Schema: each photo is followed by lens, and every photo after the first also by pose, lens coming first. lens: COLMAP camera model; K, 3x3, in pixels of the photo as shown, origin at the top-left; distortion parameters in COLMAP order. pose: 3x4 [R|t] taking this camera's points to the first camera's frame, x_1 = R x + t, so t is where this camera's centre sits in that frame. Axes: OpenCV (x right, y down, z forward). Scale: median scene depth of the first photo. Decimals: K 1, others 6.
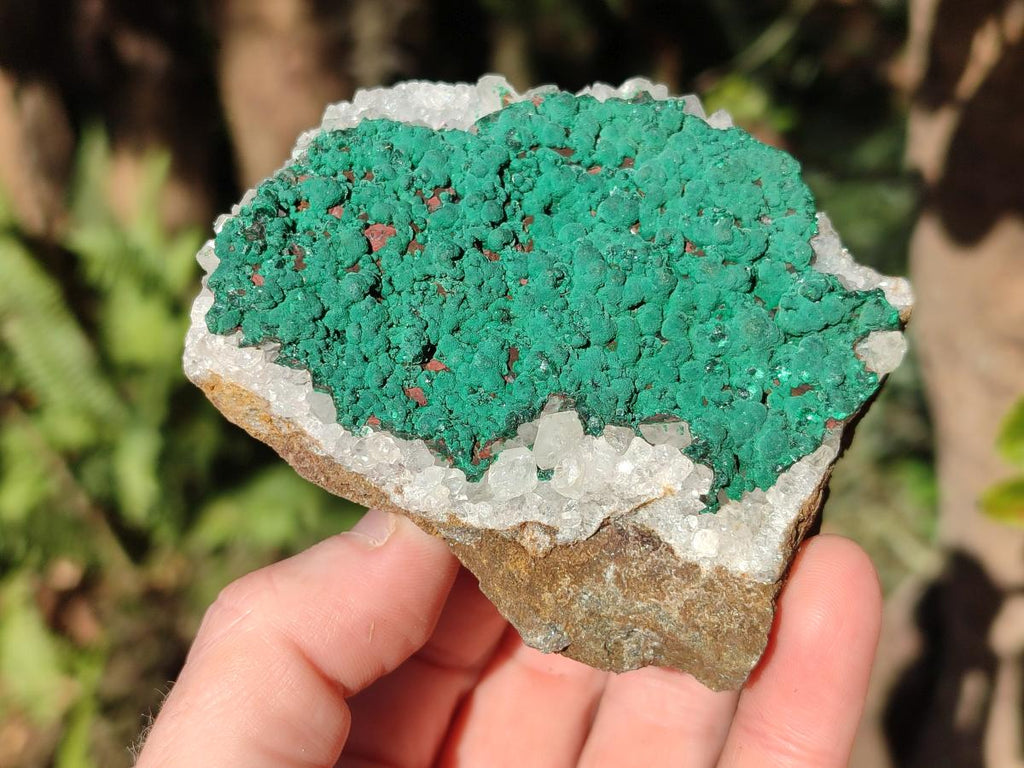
lens RADIAL K [[1342.3, 0, 512.0], [0, 1342.3, 384.0], [0, 0, 1]] dist [0.120879, -1.165346]
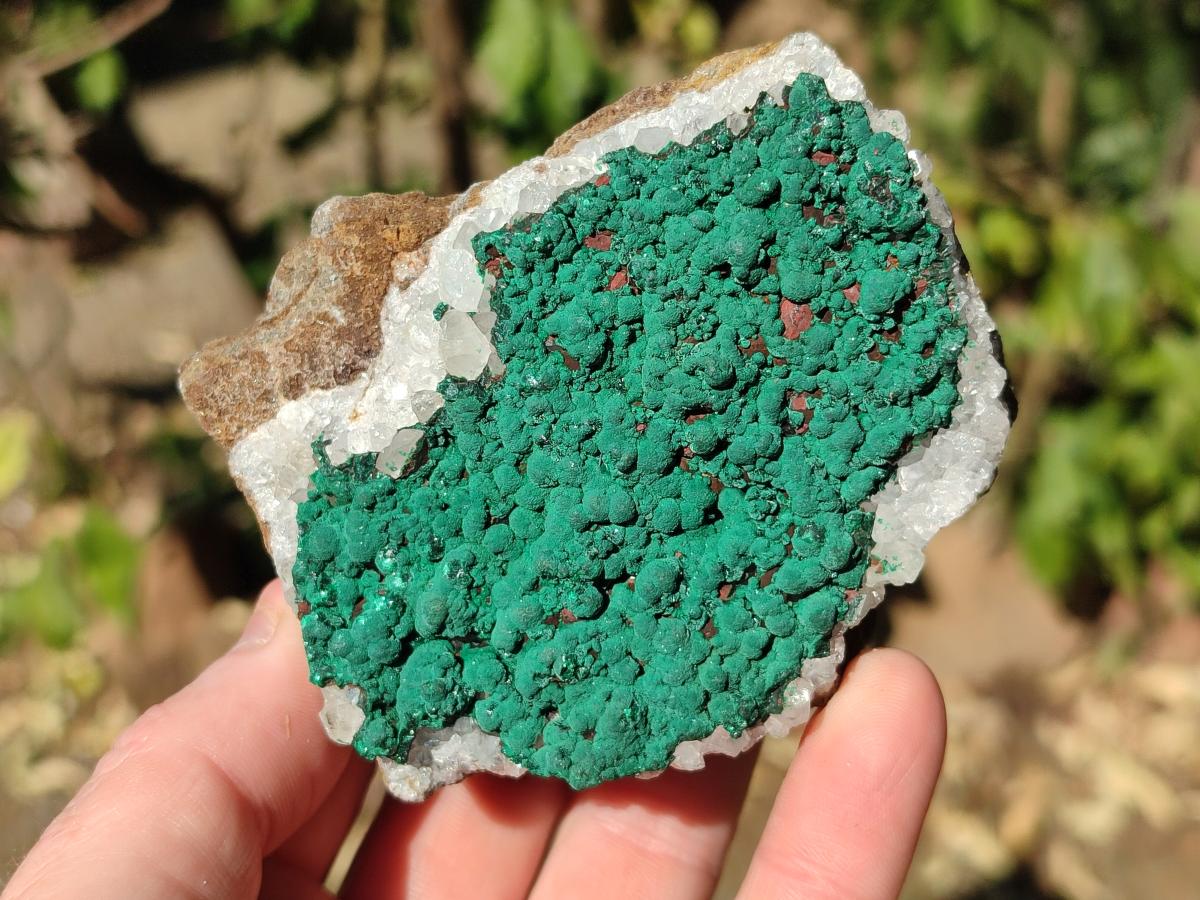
lens RADIAL K [[1573.0, 0, 600.0], [0, 1573.0, 450.0], [0, 0, 1]] dist [0.120879, -1.165346]
pose [[-0.575652, 0.805840, 0.138730, -0.101903], [-0.738178, -0.585119, 0.335751, -0.397884], [0.351735, 0.090869, 0.931679, 0.089825]]
